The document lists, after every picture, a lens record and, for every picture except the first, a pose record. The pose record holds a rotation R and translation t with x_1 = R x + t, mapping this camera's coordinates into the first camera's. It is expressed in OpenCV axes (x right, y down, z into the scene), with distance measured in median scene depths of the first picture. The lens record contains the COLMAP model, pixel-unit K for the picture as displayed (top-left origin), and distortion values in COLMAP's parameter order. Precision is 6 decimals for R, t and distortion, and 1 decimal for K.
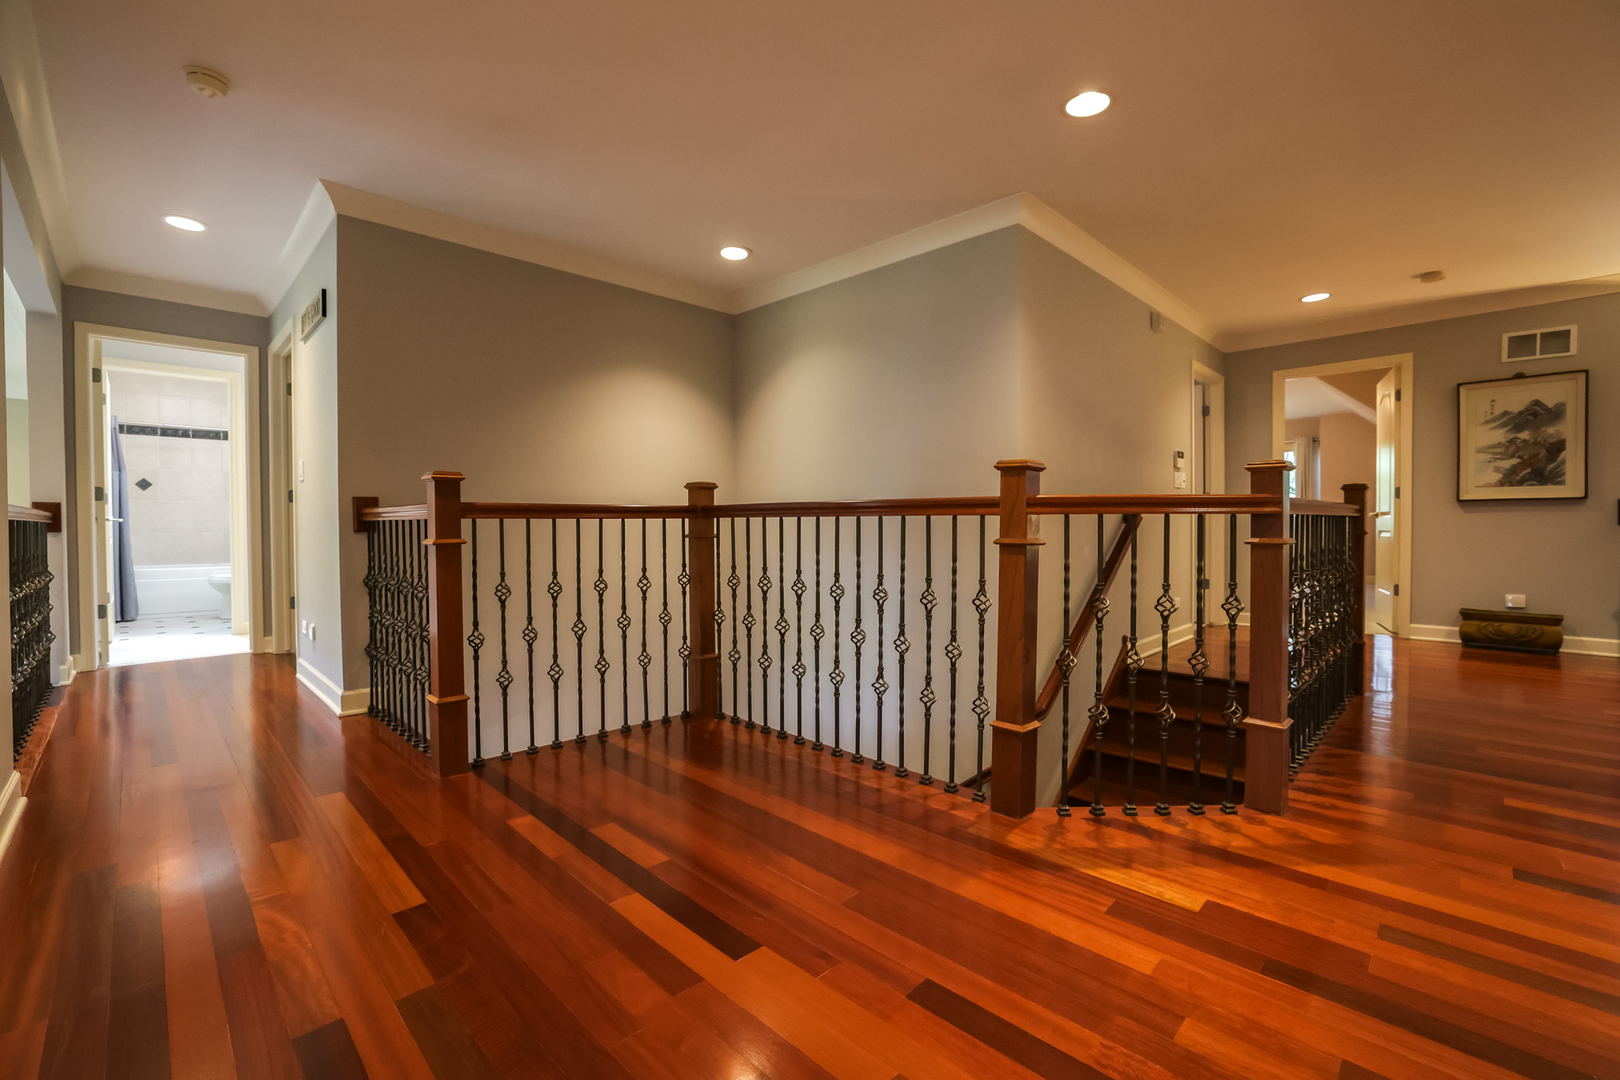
lens RADIAL K [[696.0, 0, 806.9], [0, 696.0, 533.3], [0, 0, 1]] dist [-0.044931, 0.015874]
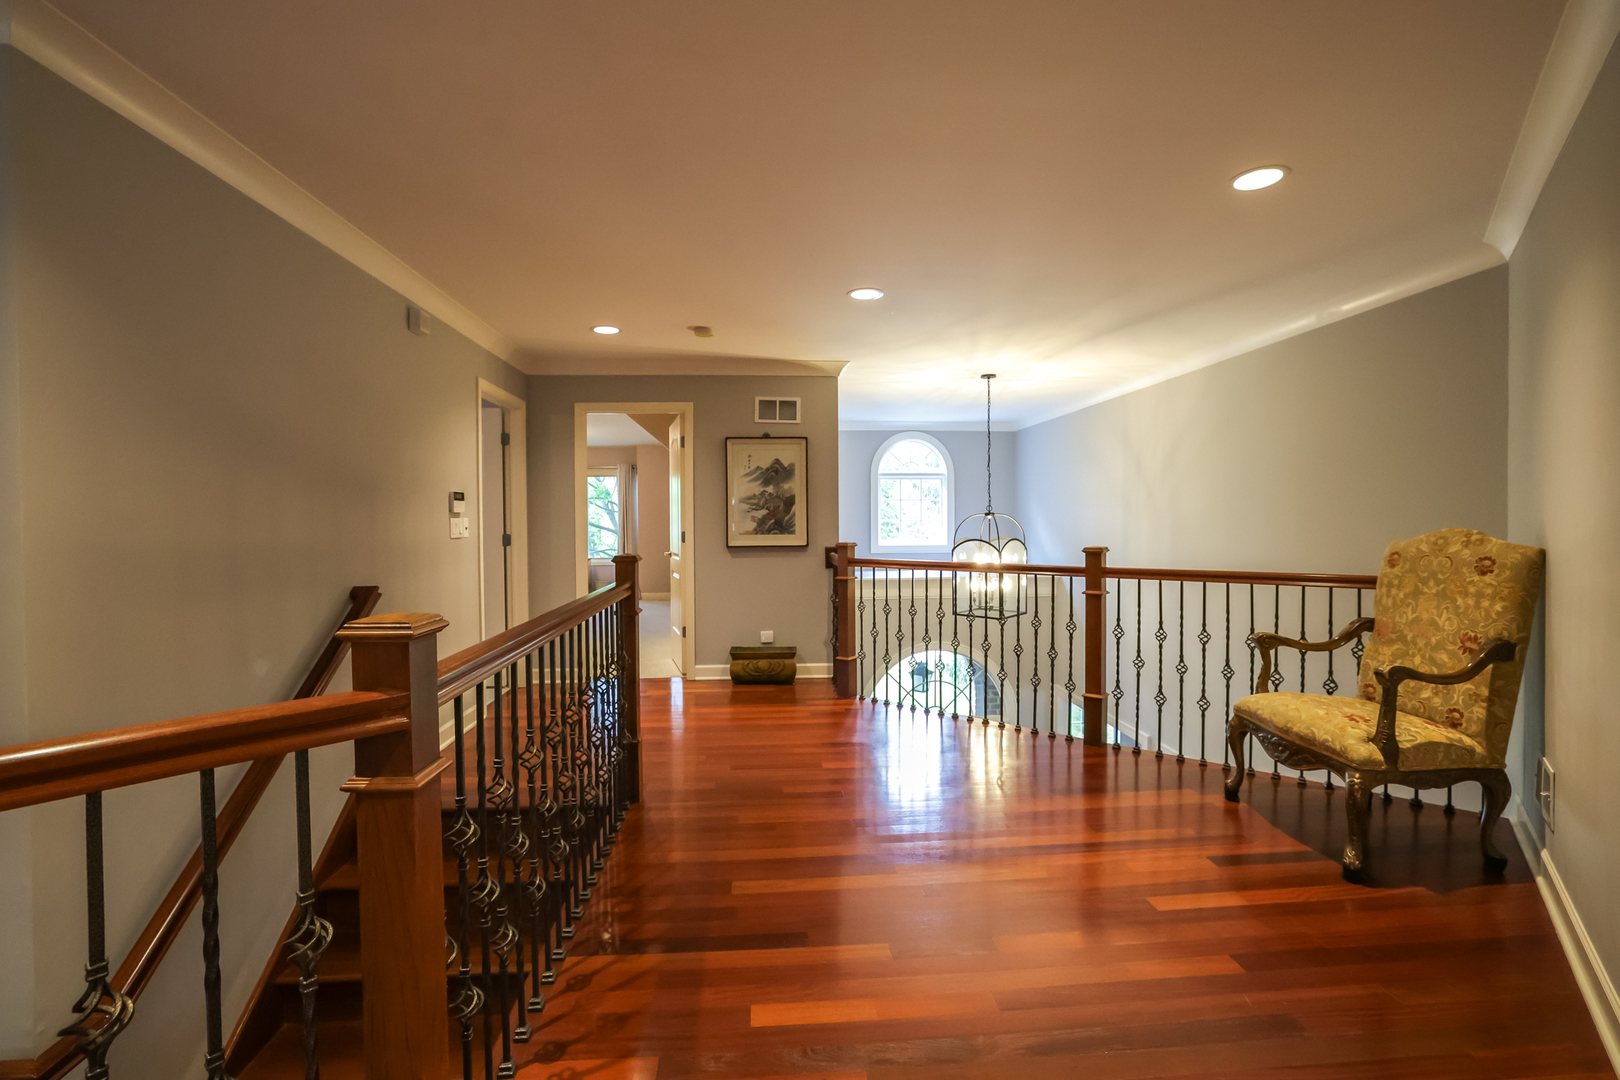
lens RADIAL K [[696.0, 0, 806.9], [0, 696.0, 533.3], [0, 0, 1]] dist [-0.044931, 0.015874]
pose [[0.652040, -0.012633, 0.758079, 0.218994], [0.015973, 0.999868, 0.002924, -0.072989], [-0.758016, 0.010202, 0.652156, 0.194123]]
